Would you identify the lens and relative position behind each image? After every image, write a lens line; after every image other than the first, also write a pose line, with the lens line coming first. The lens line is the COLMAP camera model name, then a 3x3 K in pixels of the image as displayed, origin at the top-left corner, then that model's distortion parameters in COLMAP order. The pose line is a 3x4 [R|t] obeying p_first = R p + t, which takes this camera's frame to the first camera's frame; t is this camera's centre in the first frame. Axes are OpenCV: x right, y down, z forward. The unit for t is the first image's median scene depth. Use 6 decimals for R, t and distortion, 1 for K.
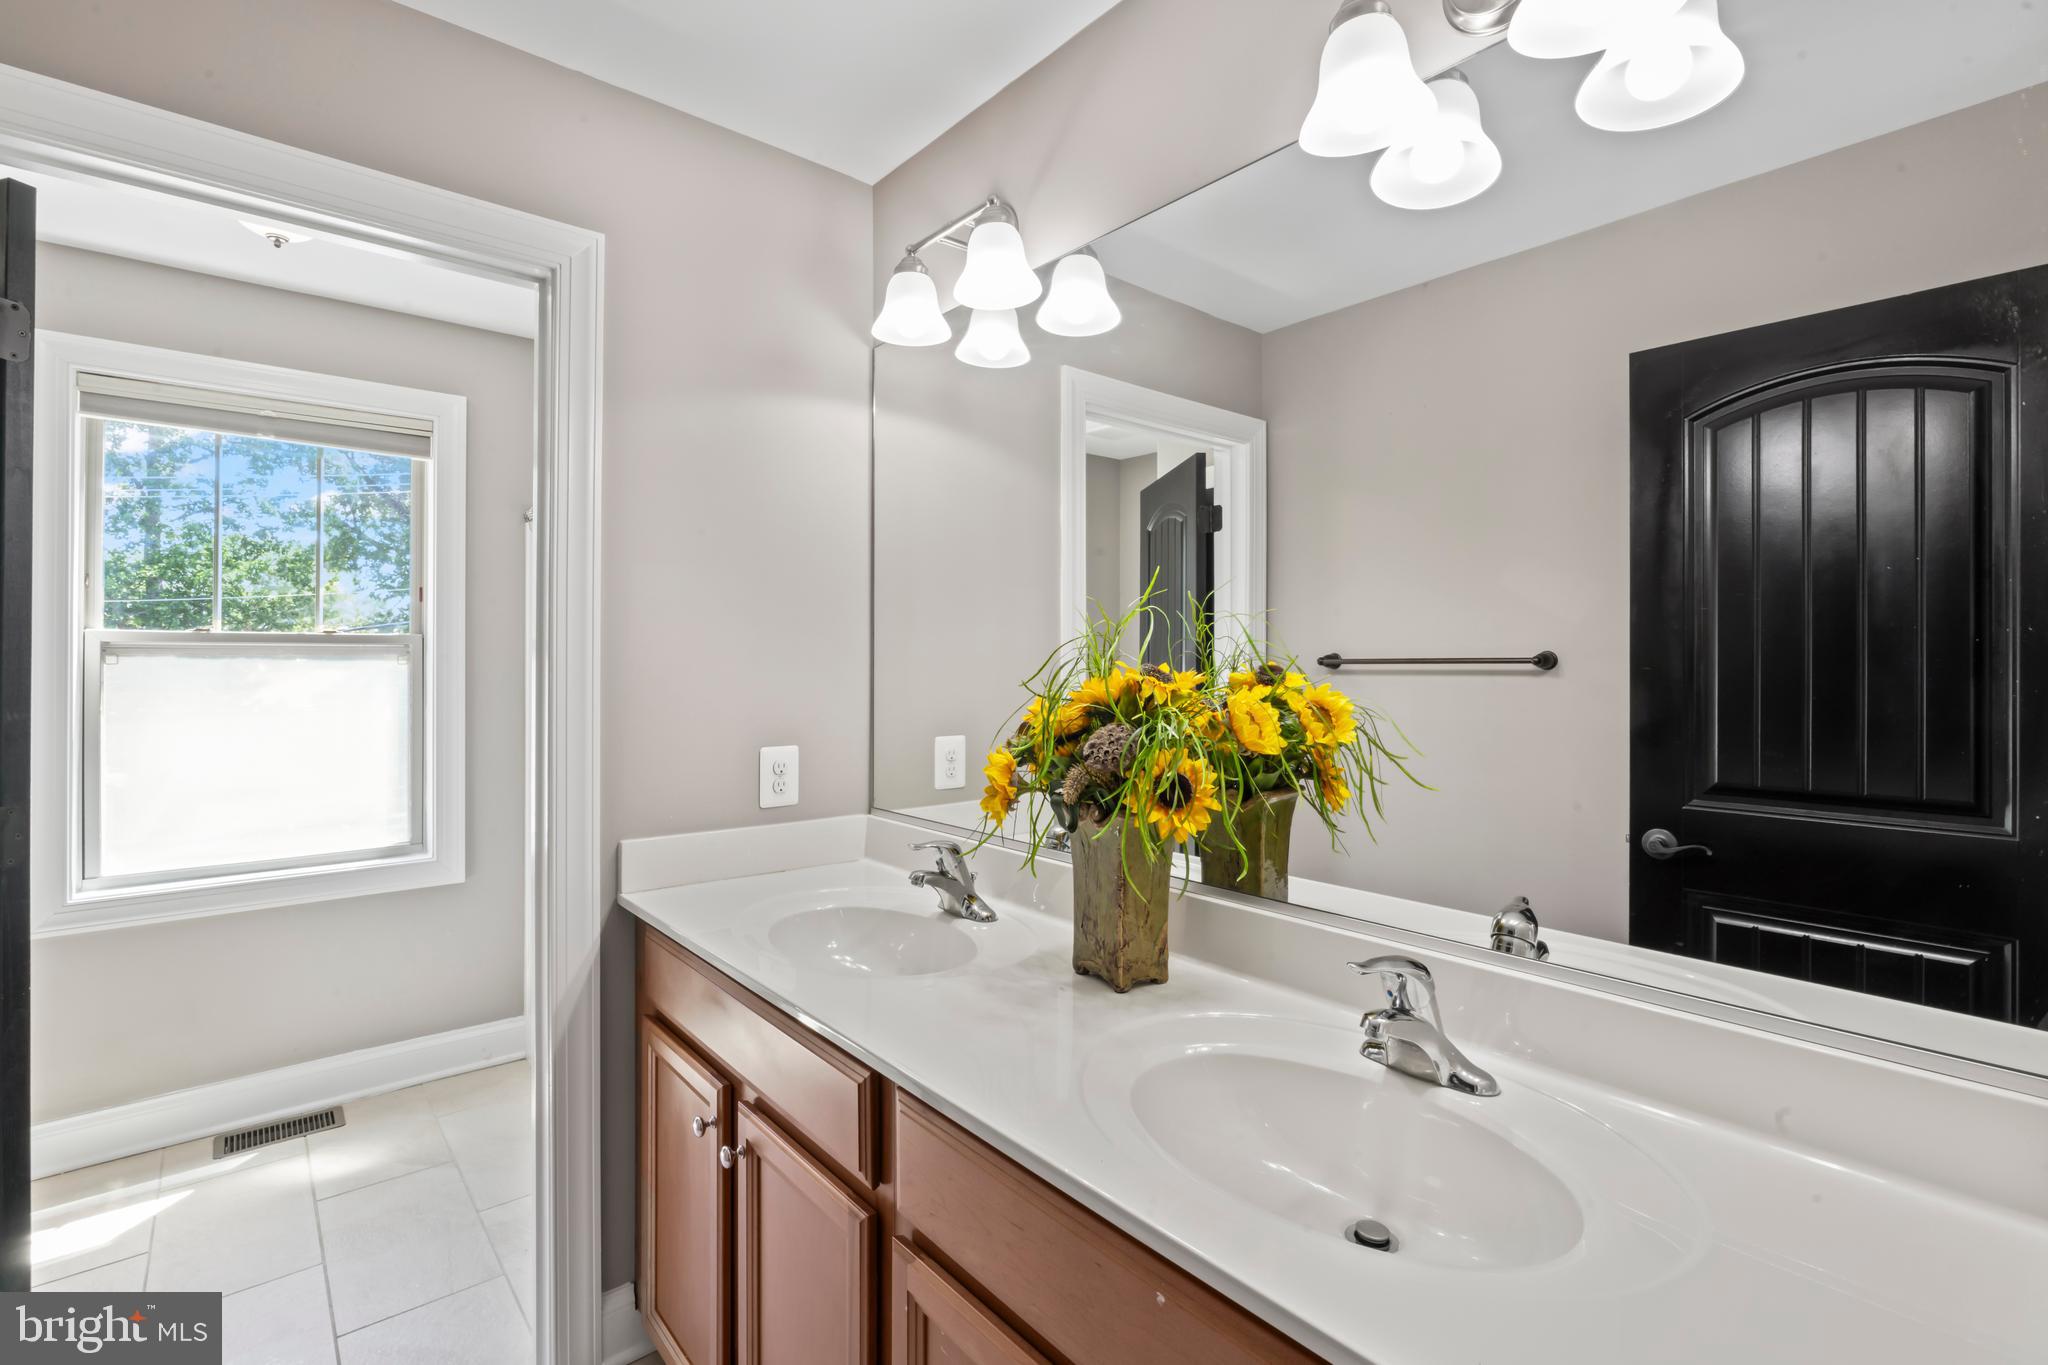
lens RADIAL K [[906.8, 0, 1016.7], [0, 906.8, 671.4], [0, 0, 1]] dist [-0.000540, -0.000892]
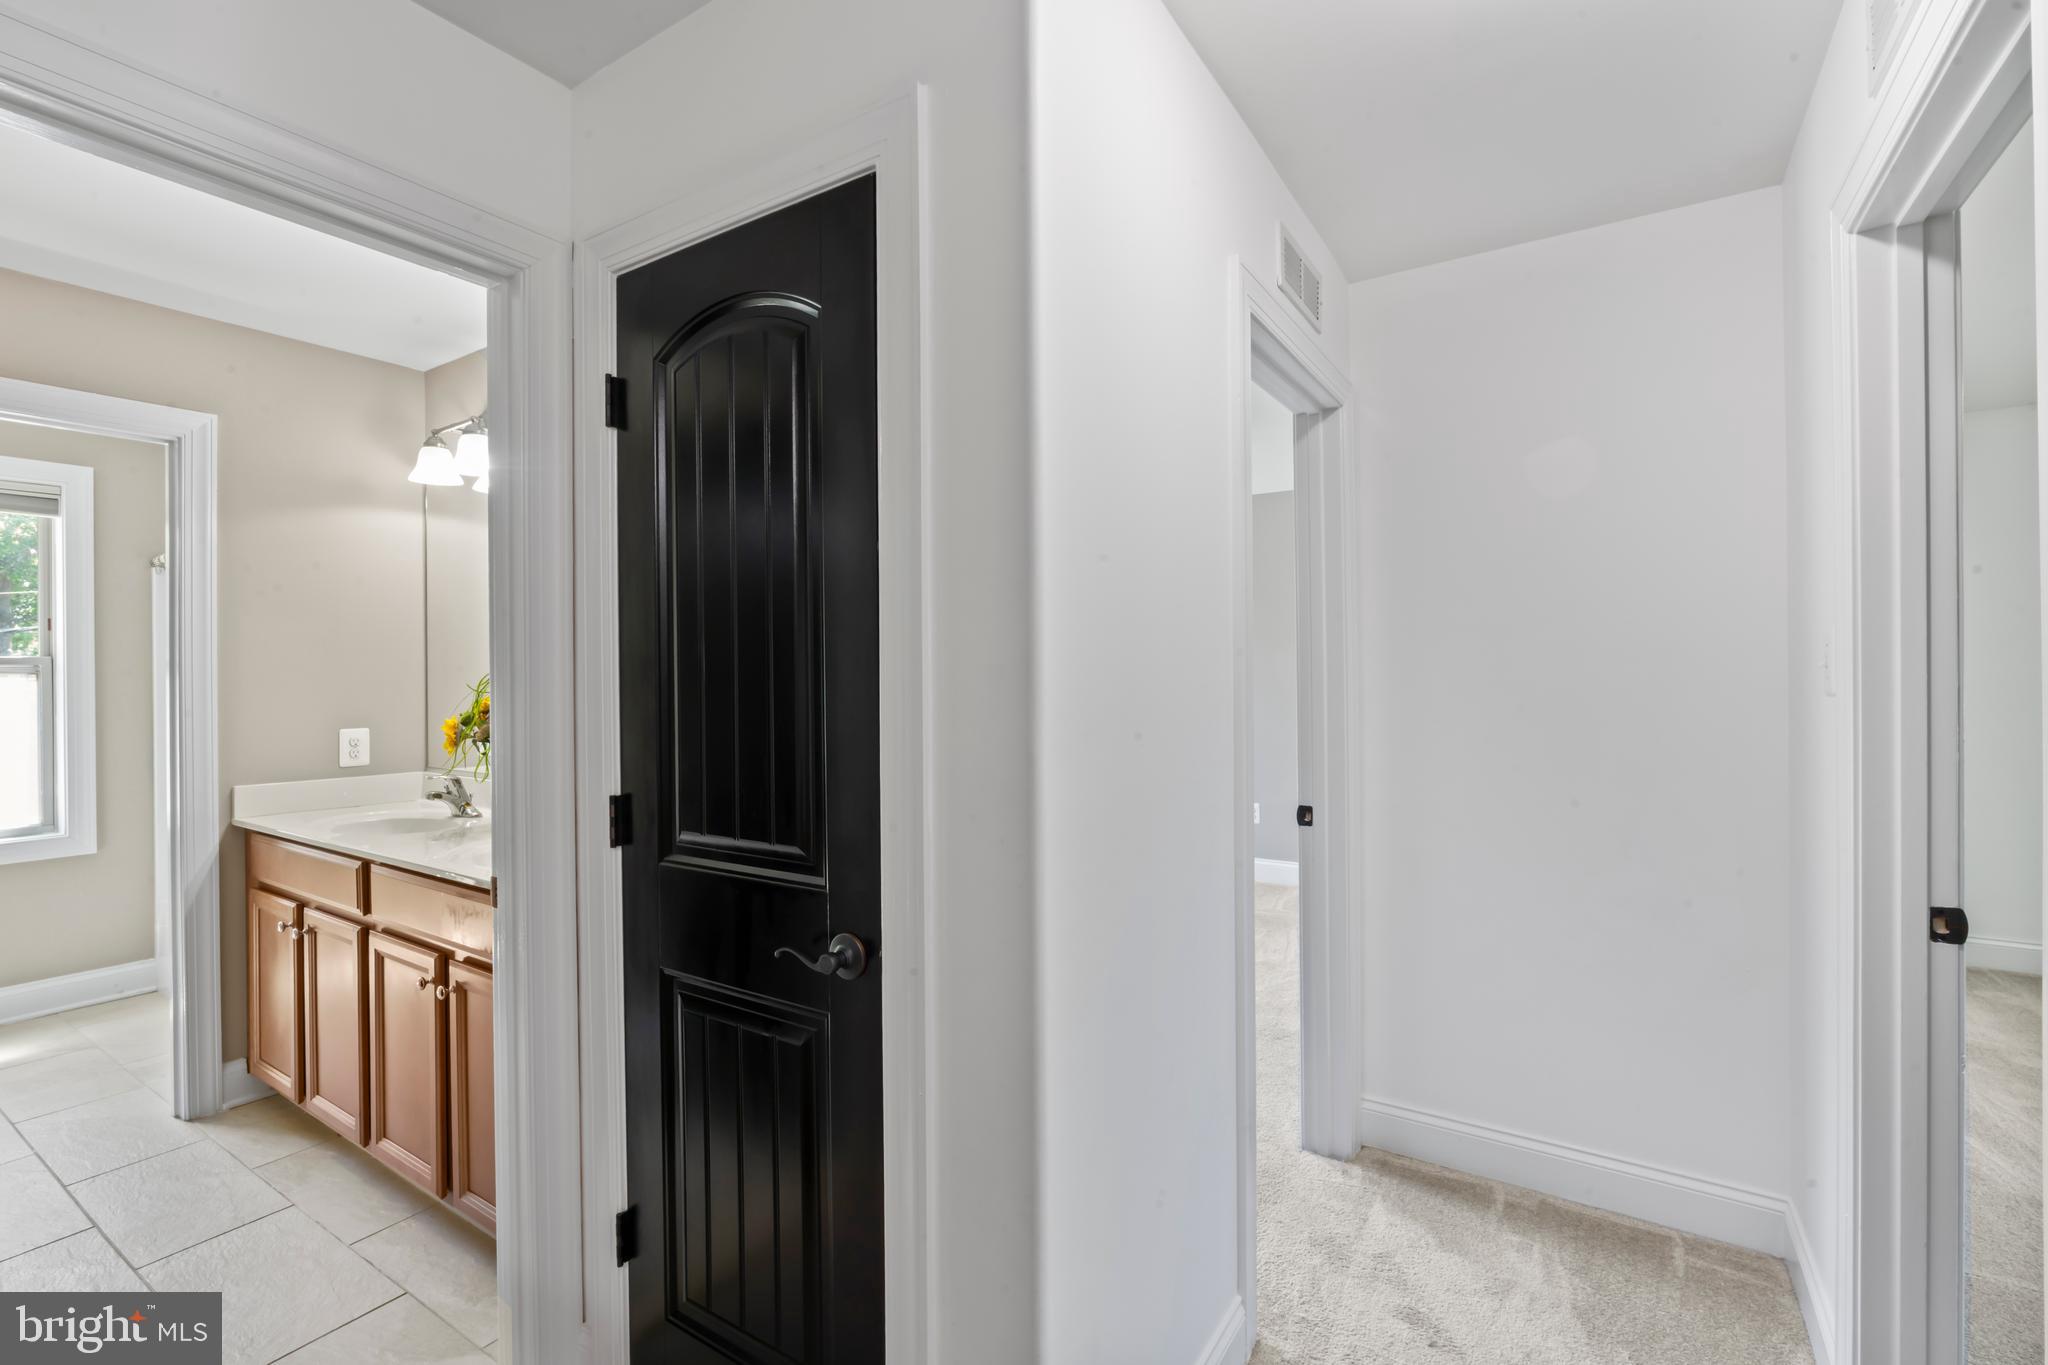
lens RADIAL K [[906.8, 0, 1024.9], [0, 906.8, 684.9], [0, 0, 1]] dist [-0.000540, -0.000892]
pose [[0.960601, -0.011110, 0.277711, 0.417875], [0.011508, 0.999934, 0.000196, 0.018675], [-0.277694, 0.003008, 0.960665, -0.836460]]
